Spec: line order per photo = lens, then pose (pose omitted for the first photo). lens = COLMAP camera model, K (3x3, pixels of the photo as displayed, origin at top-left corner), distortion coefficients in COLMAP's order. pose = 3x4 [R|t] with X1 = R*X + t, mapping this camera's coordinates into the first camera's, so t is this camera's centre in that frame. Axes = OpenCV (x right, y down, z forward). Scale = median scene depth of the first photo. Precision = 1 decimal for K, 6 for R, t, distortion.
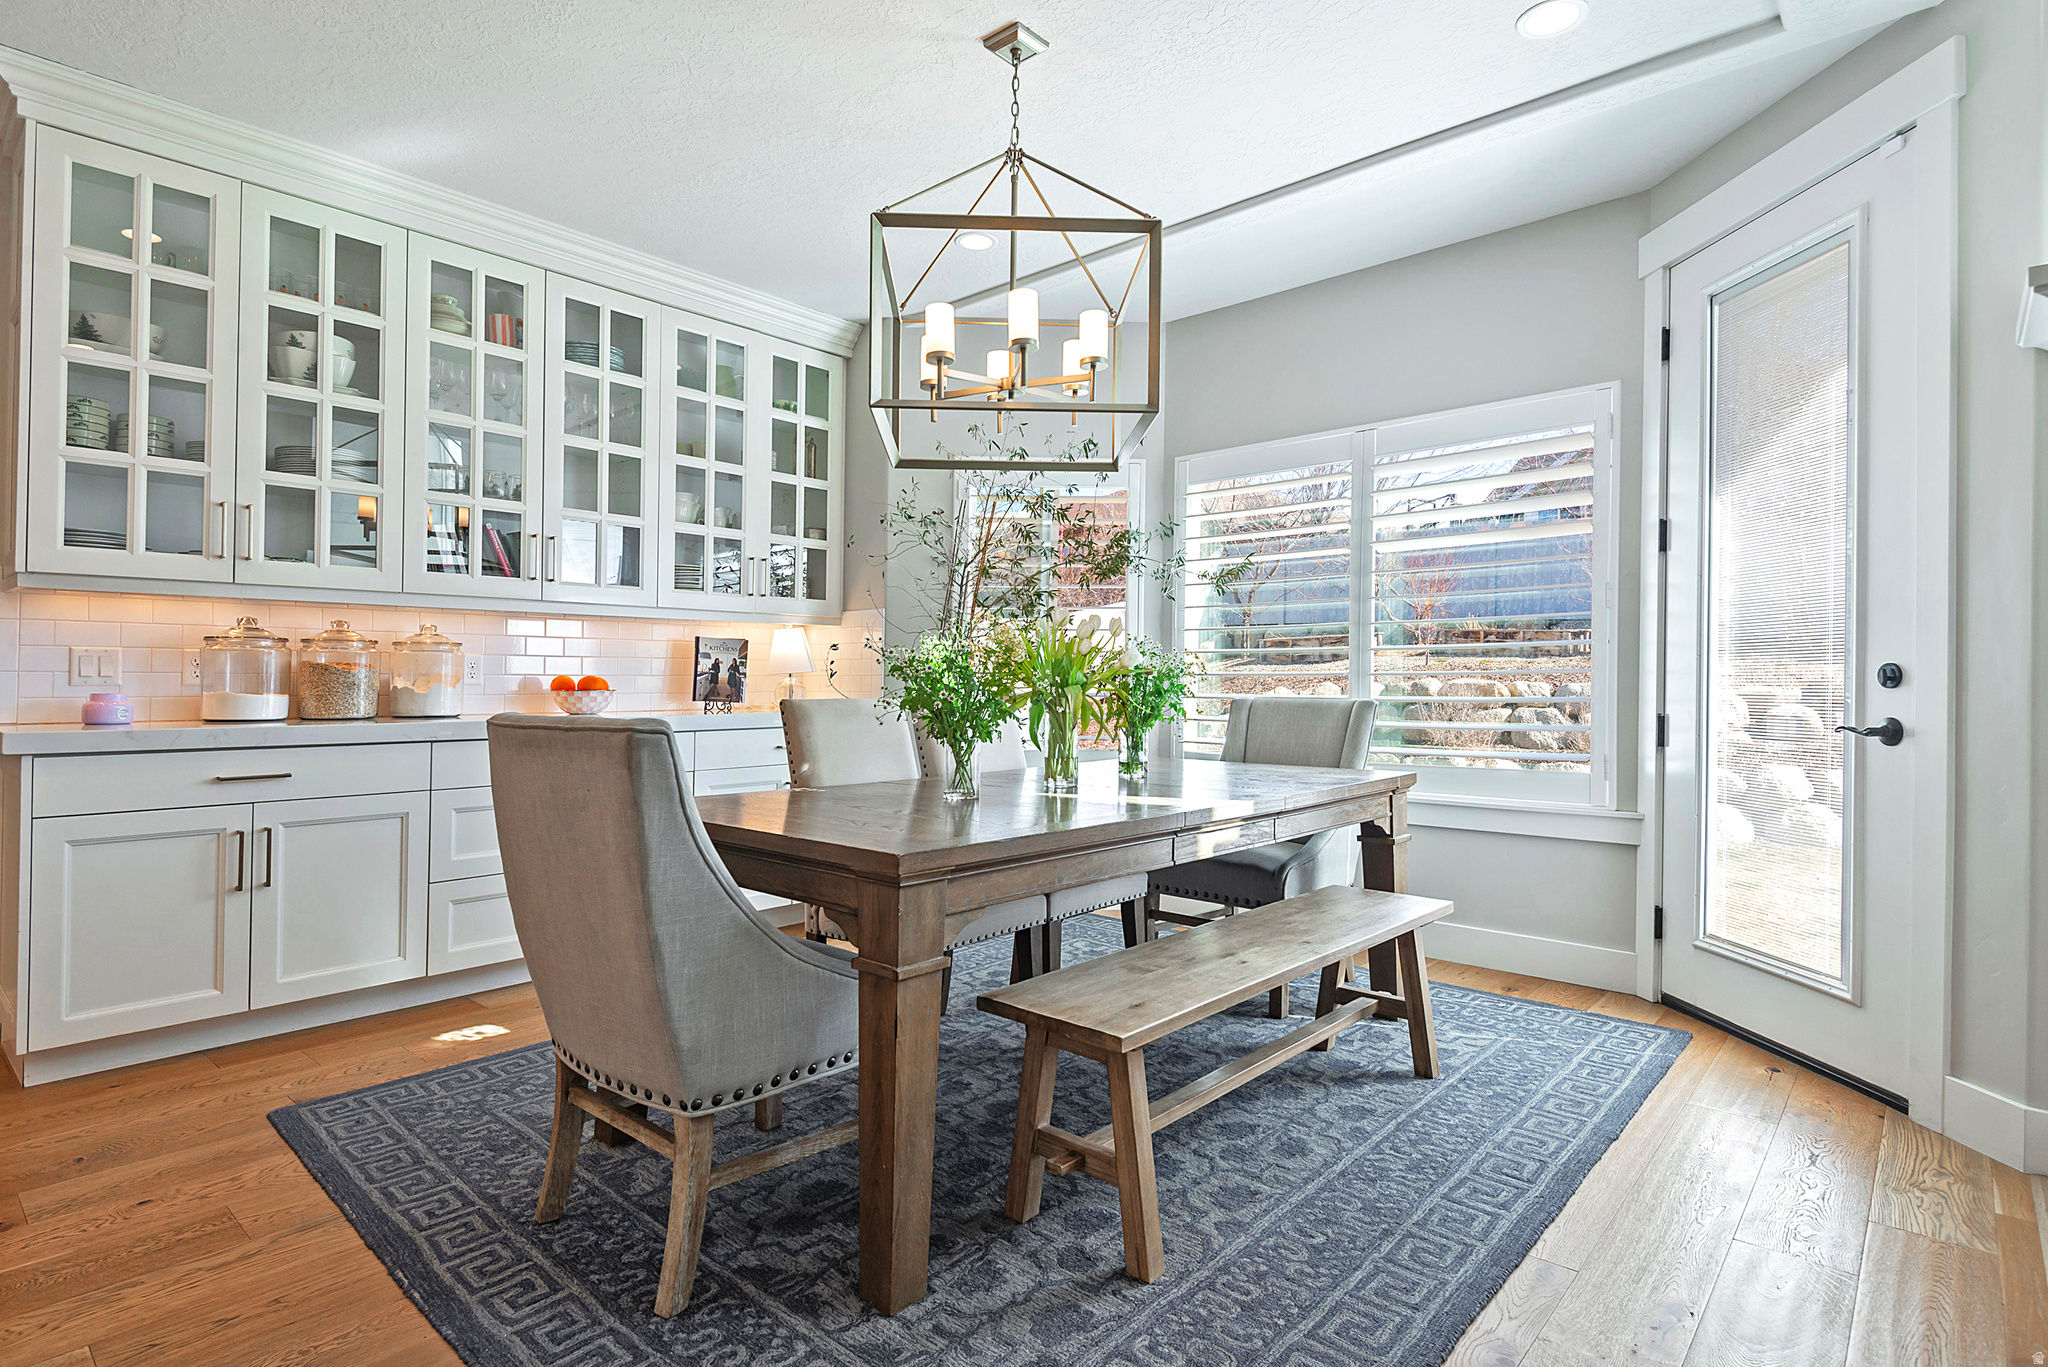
lens RADIAL K [[1046.1, 0, 1049.0], [0, 1046.1, 676.8], [0, 0, 1]] dist [0.005637, -0.006550]
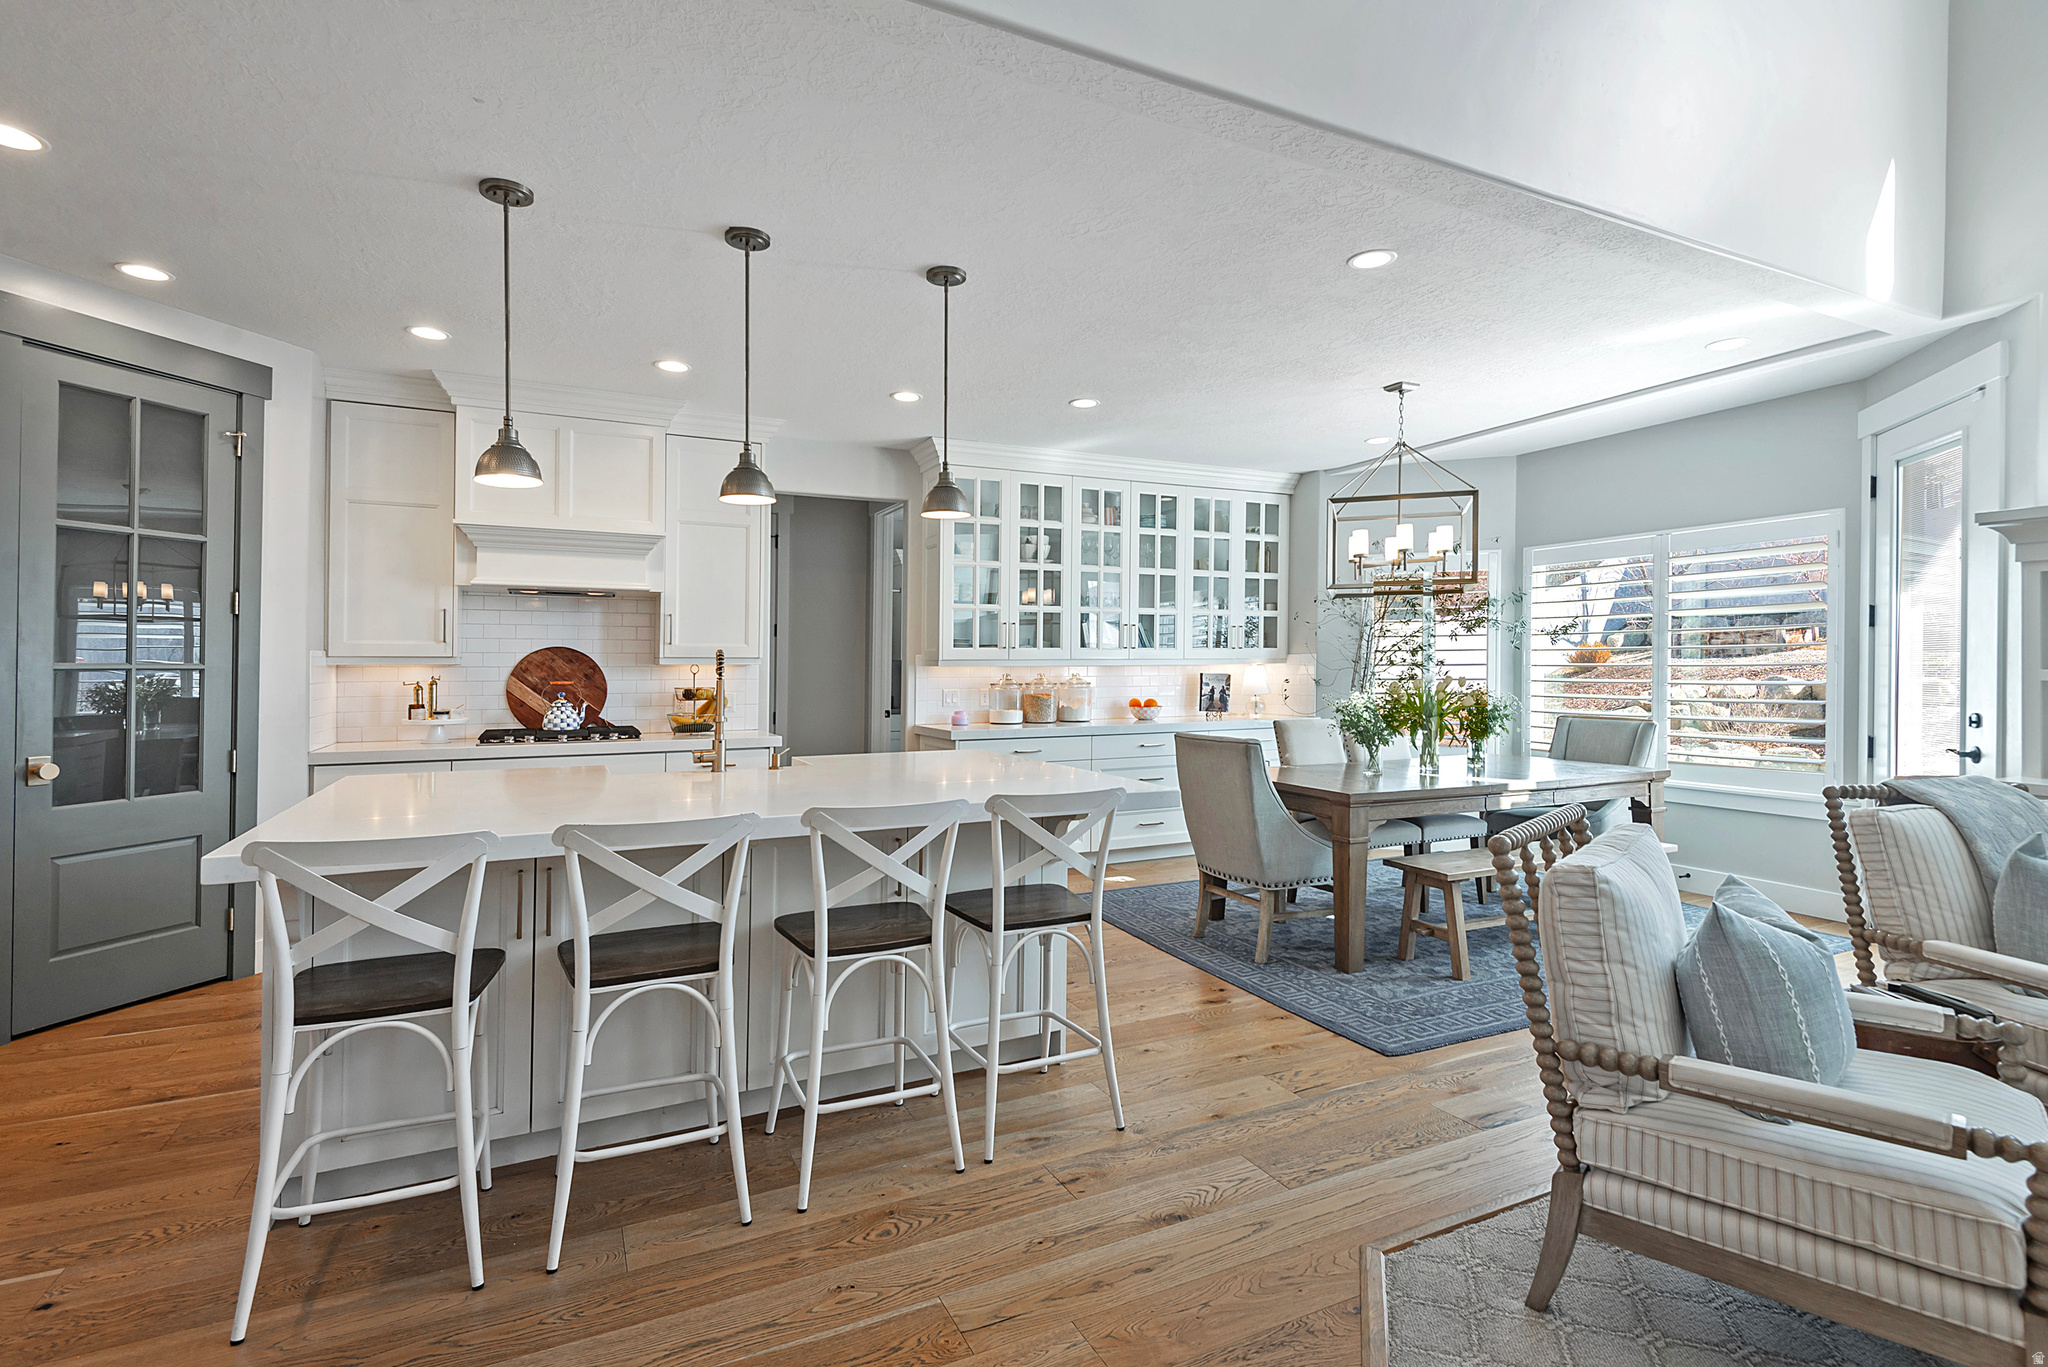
lens RADIAL K [[970.7, 0, 1027.7], [0, 970.7, 668.2], [0, 0, 1]] dist [0.025815, -0.014488]
pose [[0.917543, -0.005364, -0.397601, 0.041043], [0.008274, 0.999950, 0.005603, -0.079799], [0.397551, -0.008431, 0.917541, -0.768124]]
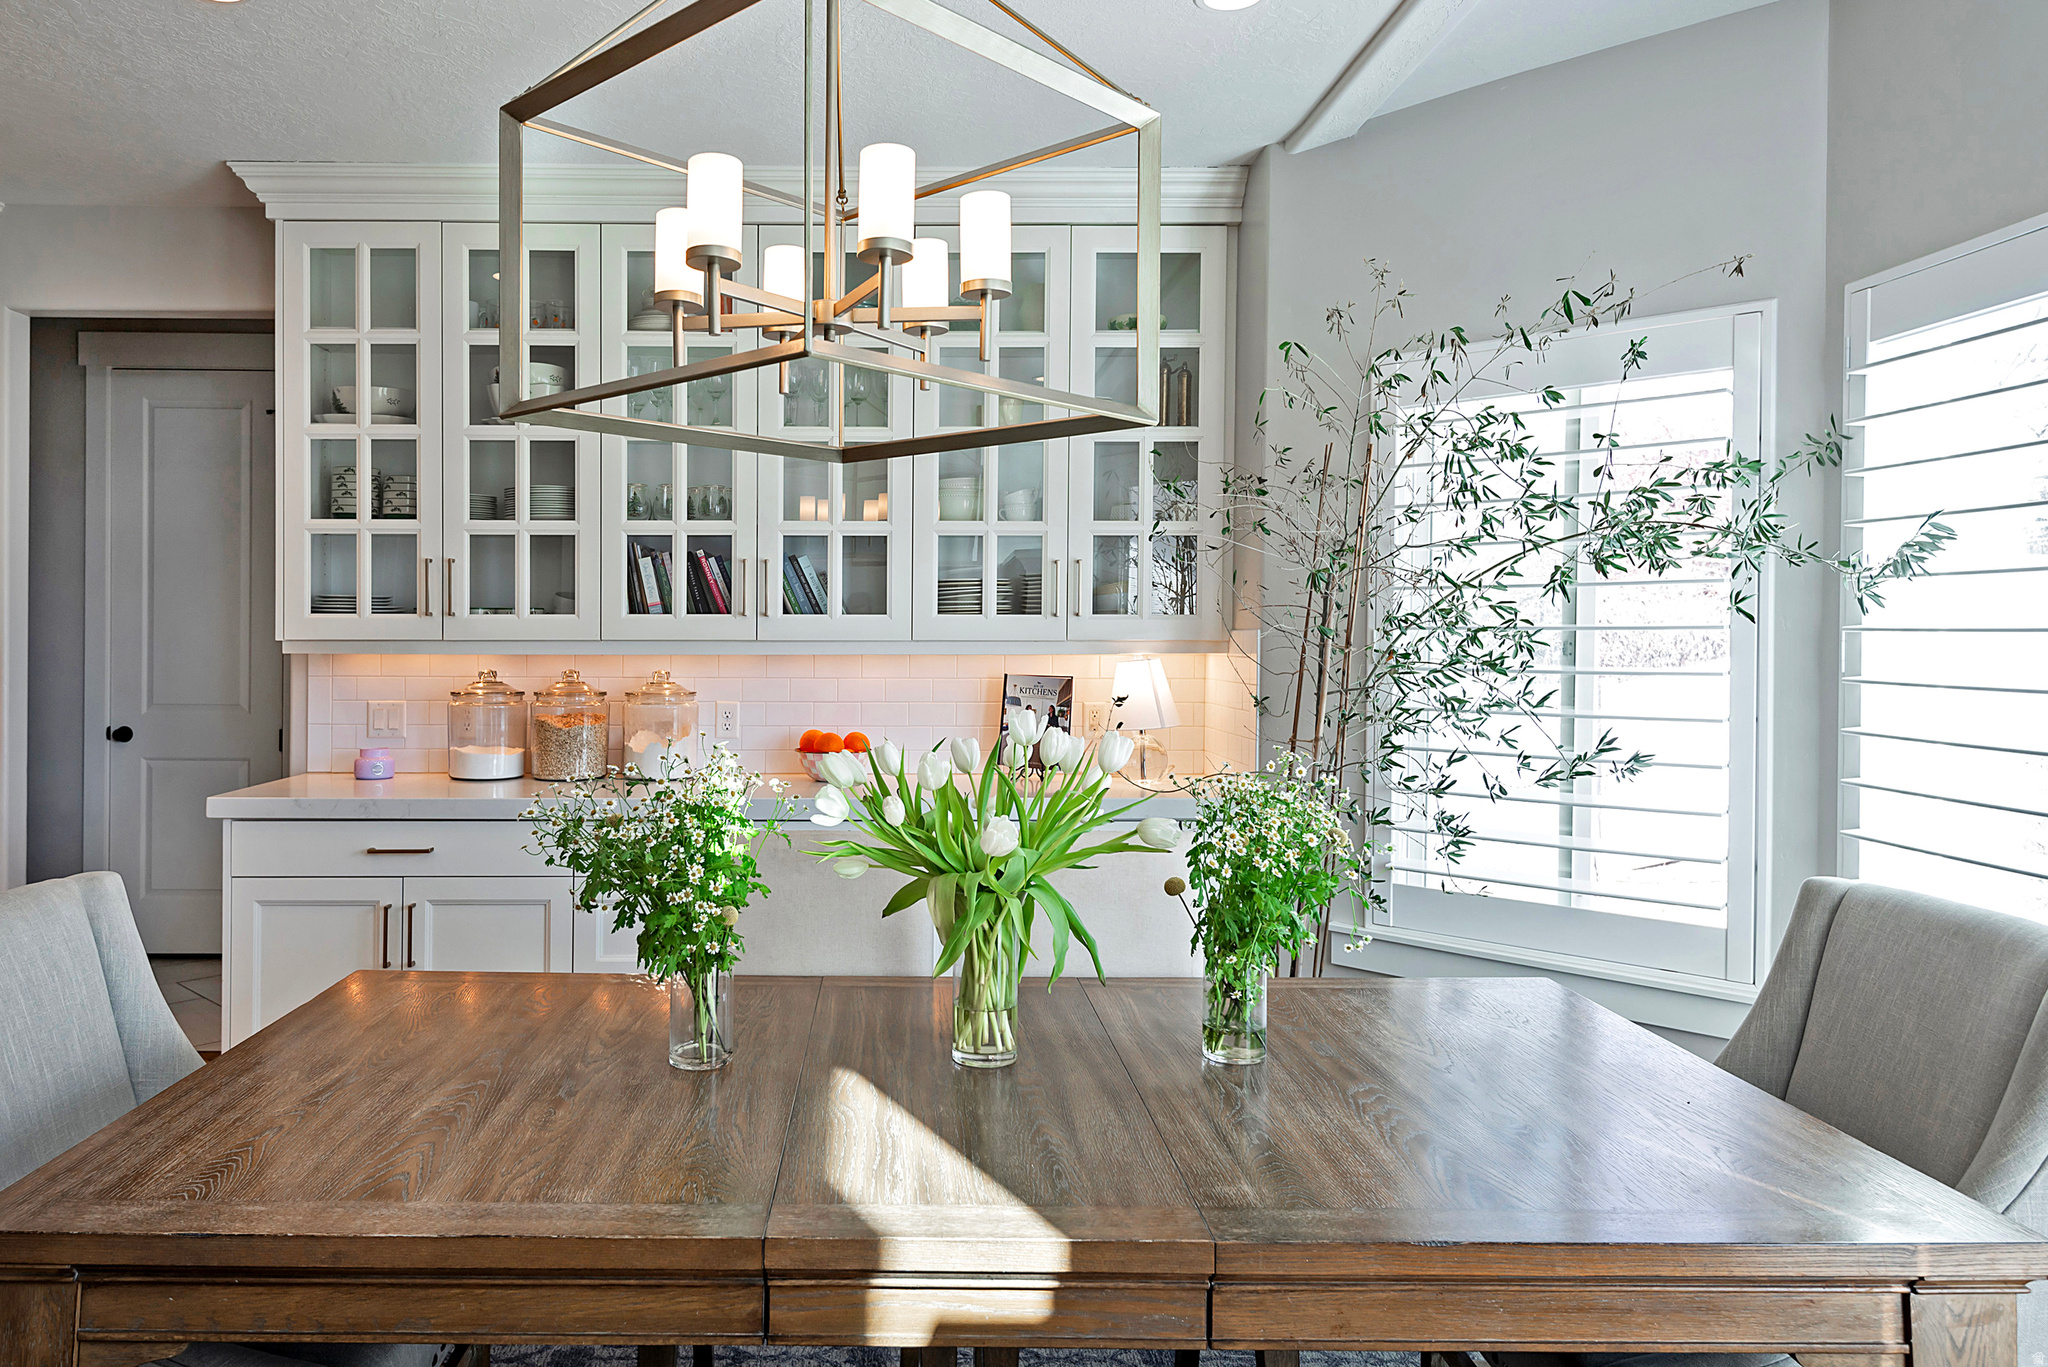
lens RADIAL K [[1379.0, 0, 894.7], [0, 1379.0, 623.8], [0, 0, 1]] dist [0.036024, -0.014333]
pose [[0.654022, -0.003185, -0.756469, 0.445558], [0.000956, 0.999994, -0.003384, -0.096015], [0.756475, 0.001490, 0.654021, 0.460973]]
